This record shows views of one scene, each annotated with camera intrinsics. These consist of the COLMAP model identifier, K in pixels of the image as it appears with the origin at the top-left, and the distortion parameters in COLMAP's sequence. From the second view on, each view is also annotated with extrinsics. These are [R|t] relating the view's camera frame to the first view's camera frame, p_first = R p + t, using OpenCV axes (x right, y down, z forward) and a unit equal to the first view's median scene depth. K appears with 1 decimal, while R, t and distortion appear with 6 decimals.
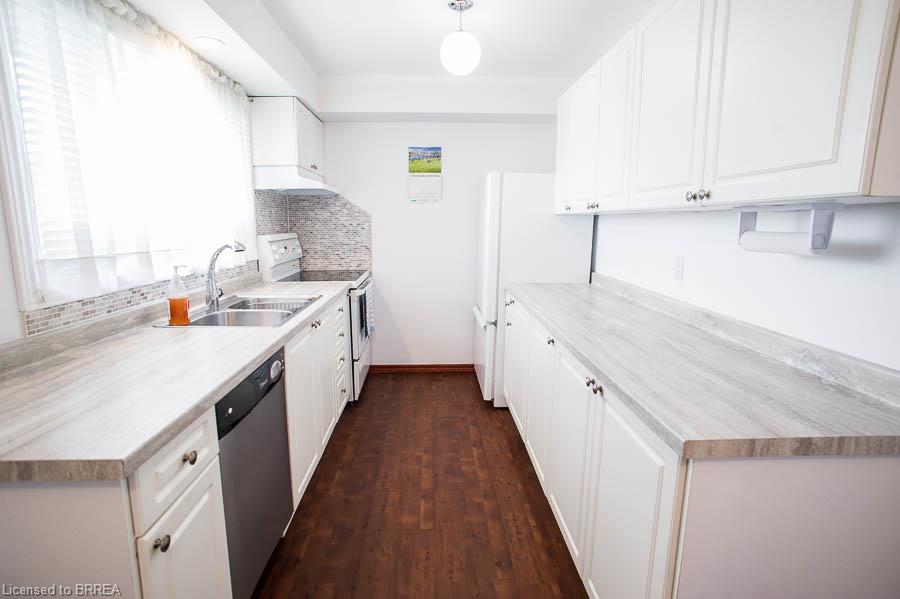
lens RADIAL K [[465.0, 0, 449.0], [0, 465.0, 300.7], [0, 0, 1]] dist [-0.039837, 0.001129]
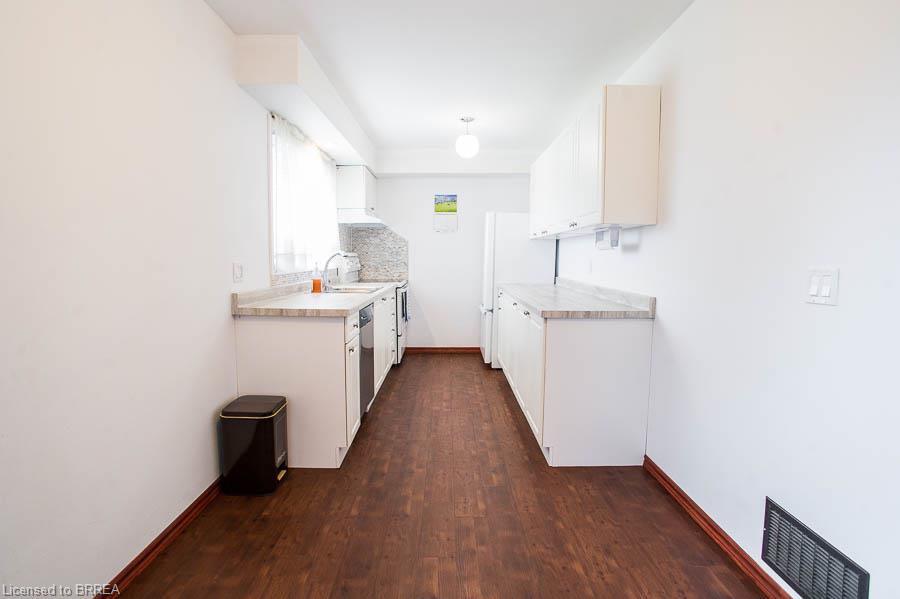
lens RADIAL K [[465.0, 0, 450.3], [0, 465.0, 299.9], [0, 0, 1]] dist [-0.039837, 0.001129]
pose [[0.999394, 0.002120, -0.034739, 0.016959], [-0.004672, 0.997280, -0.073555, 0.129517], [0.034489, 0.073673, 0.996686, -0.528342]]
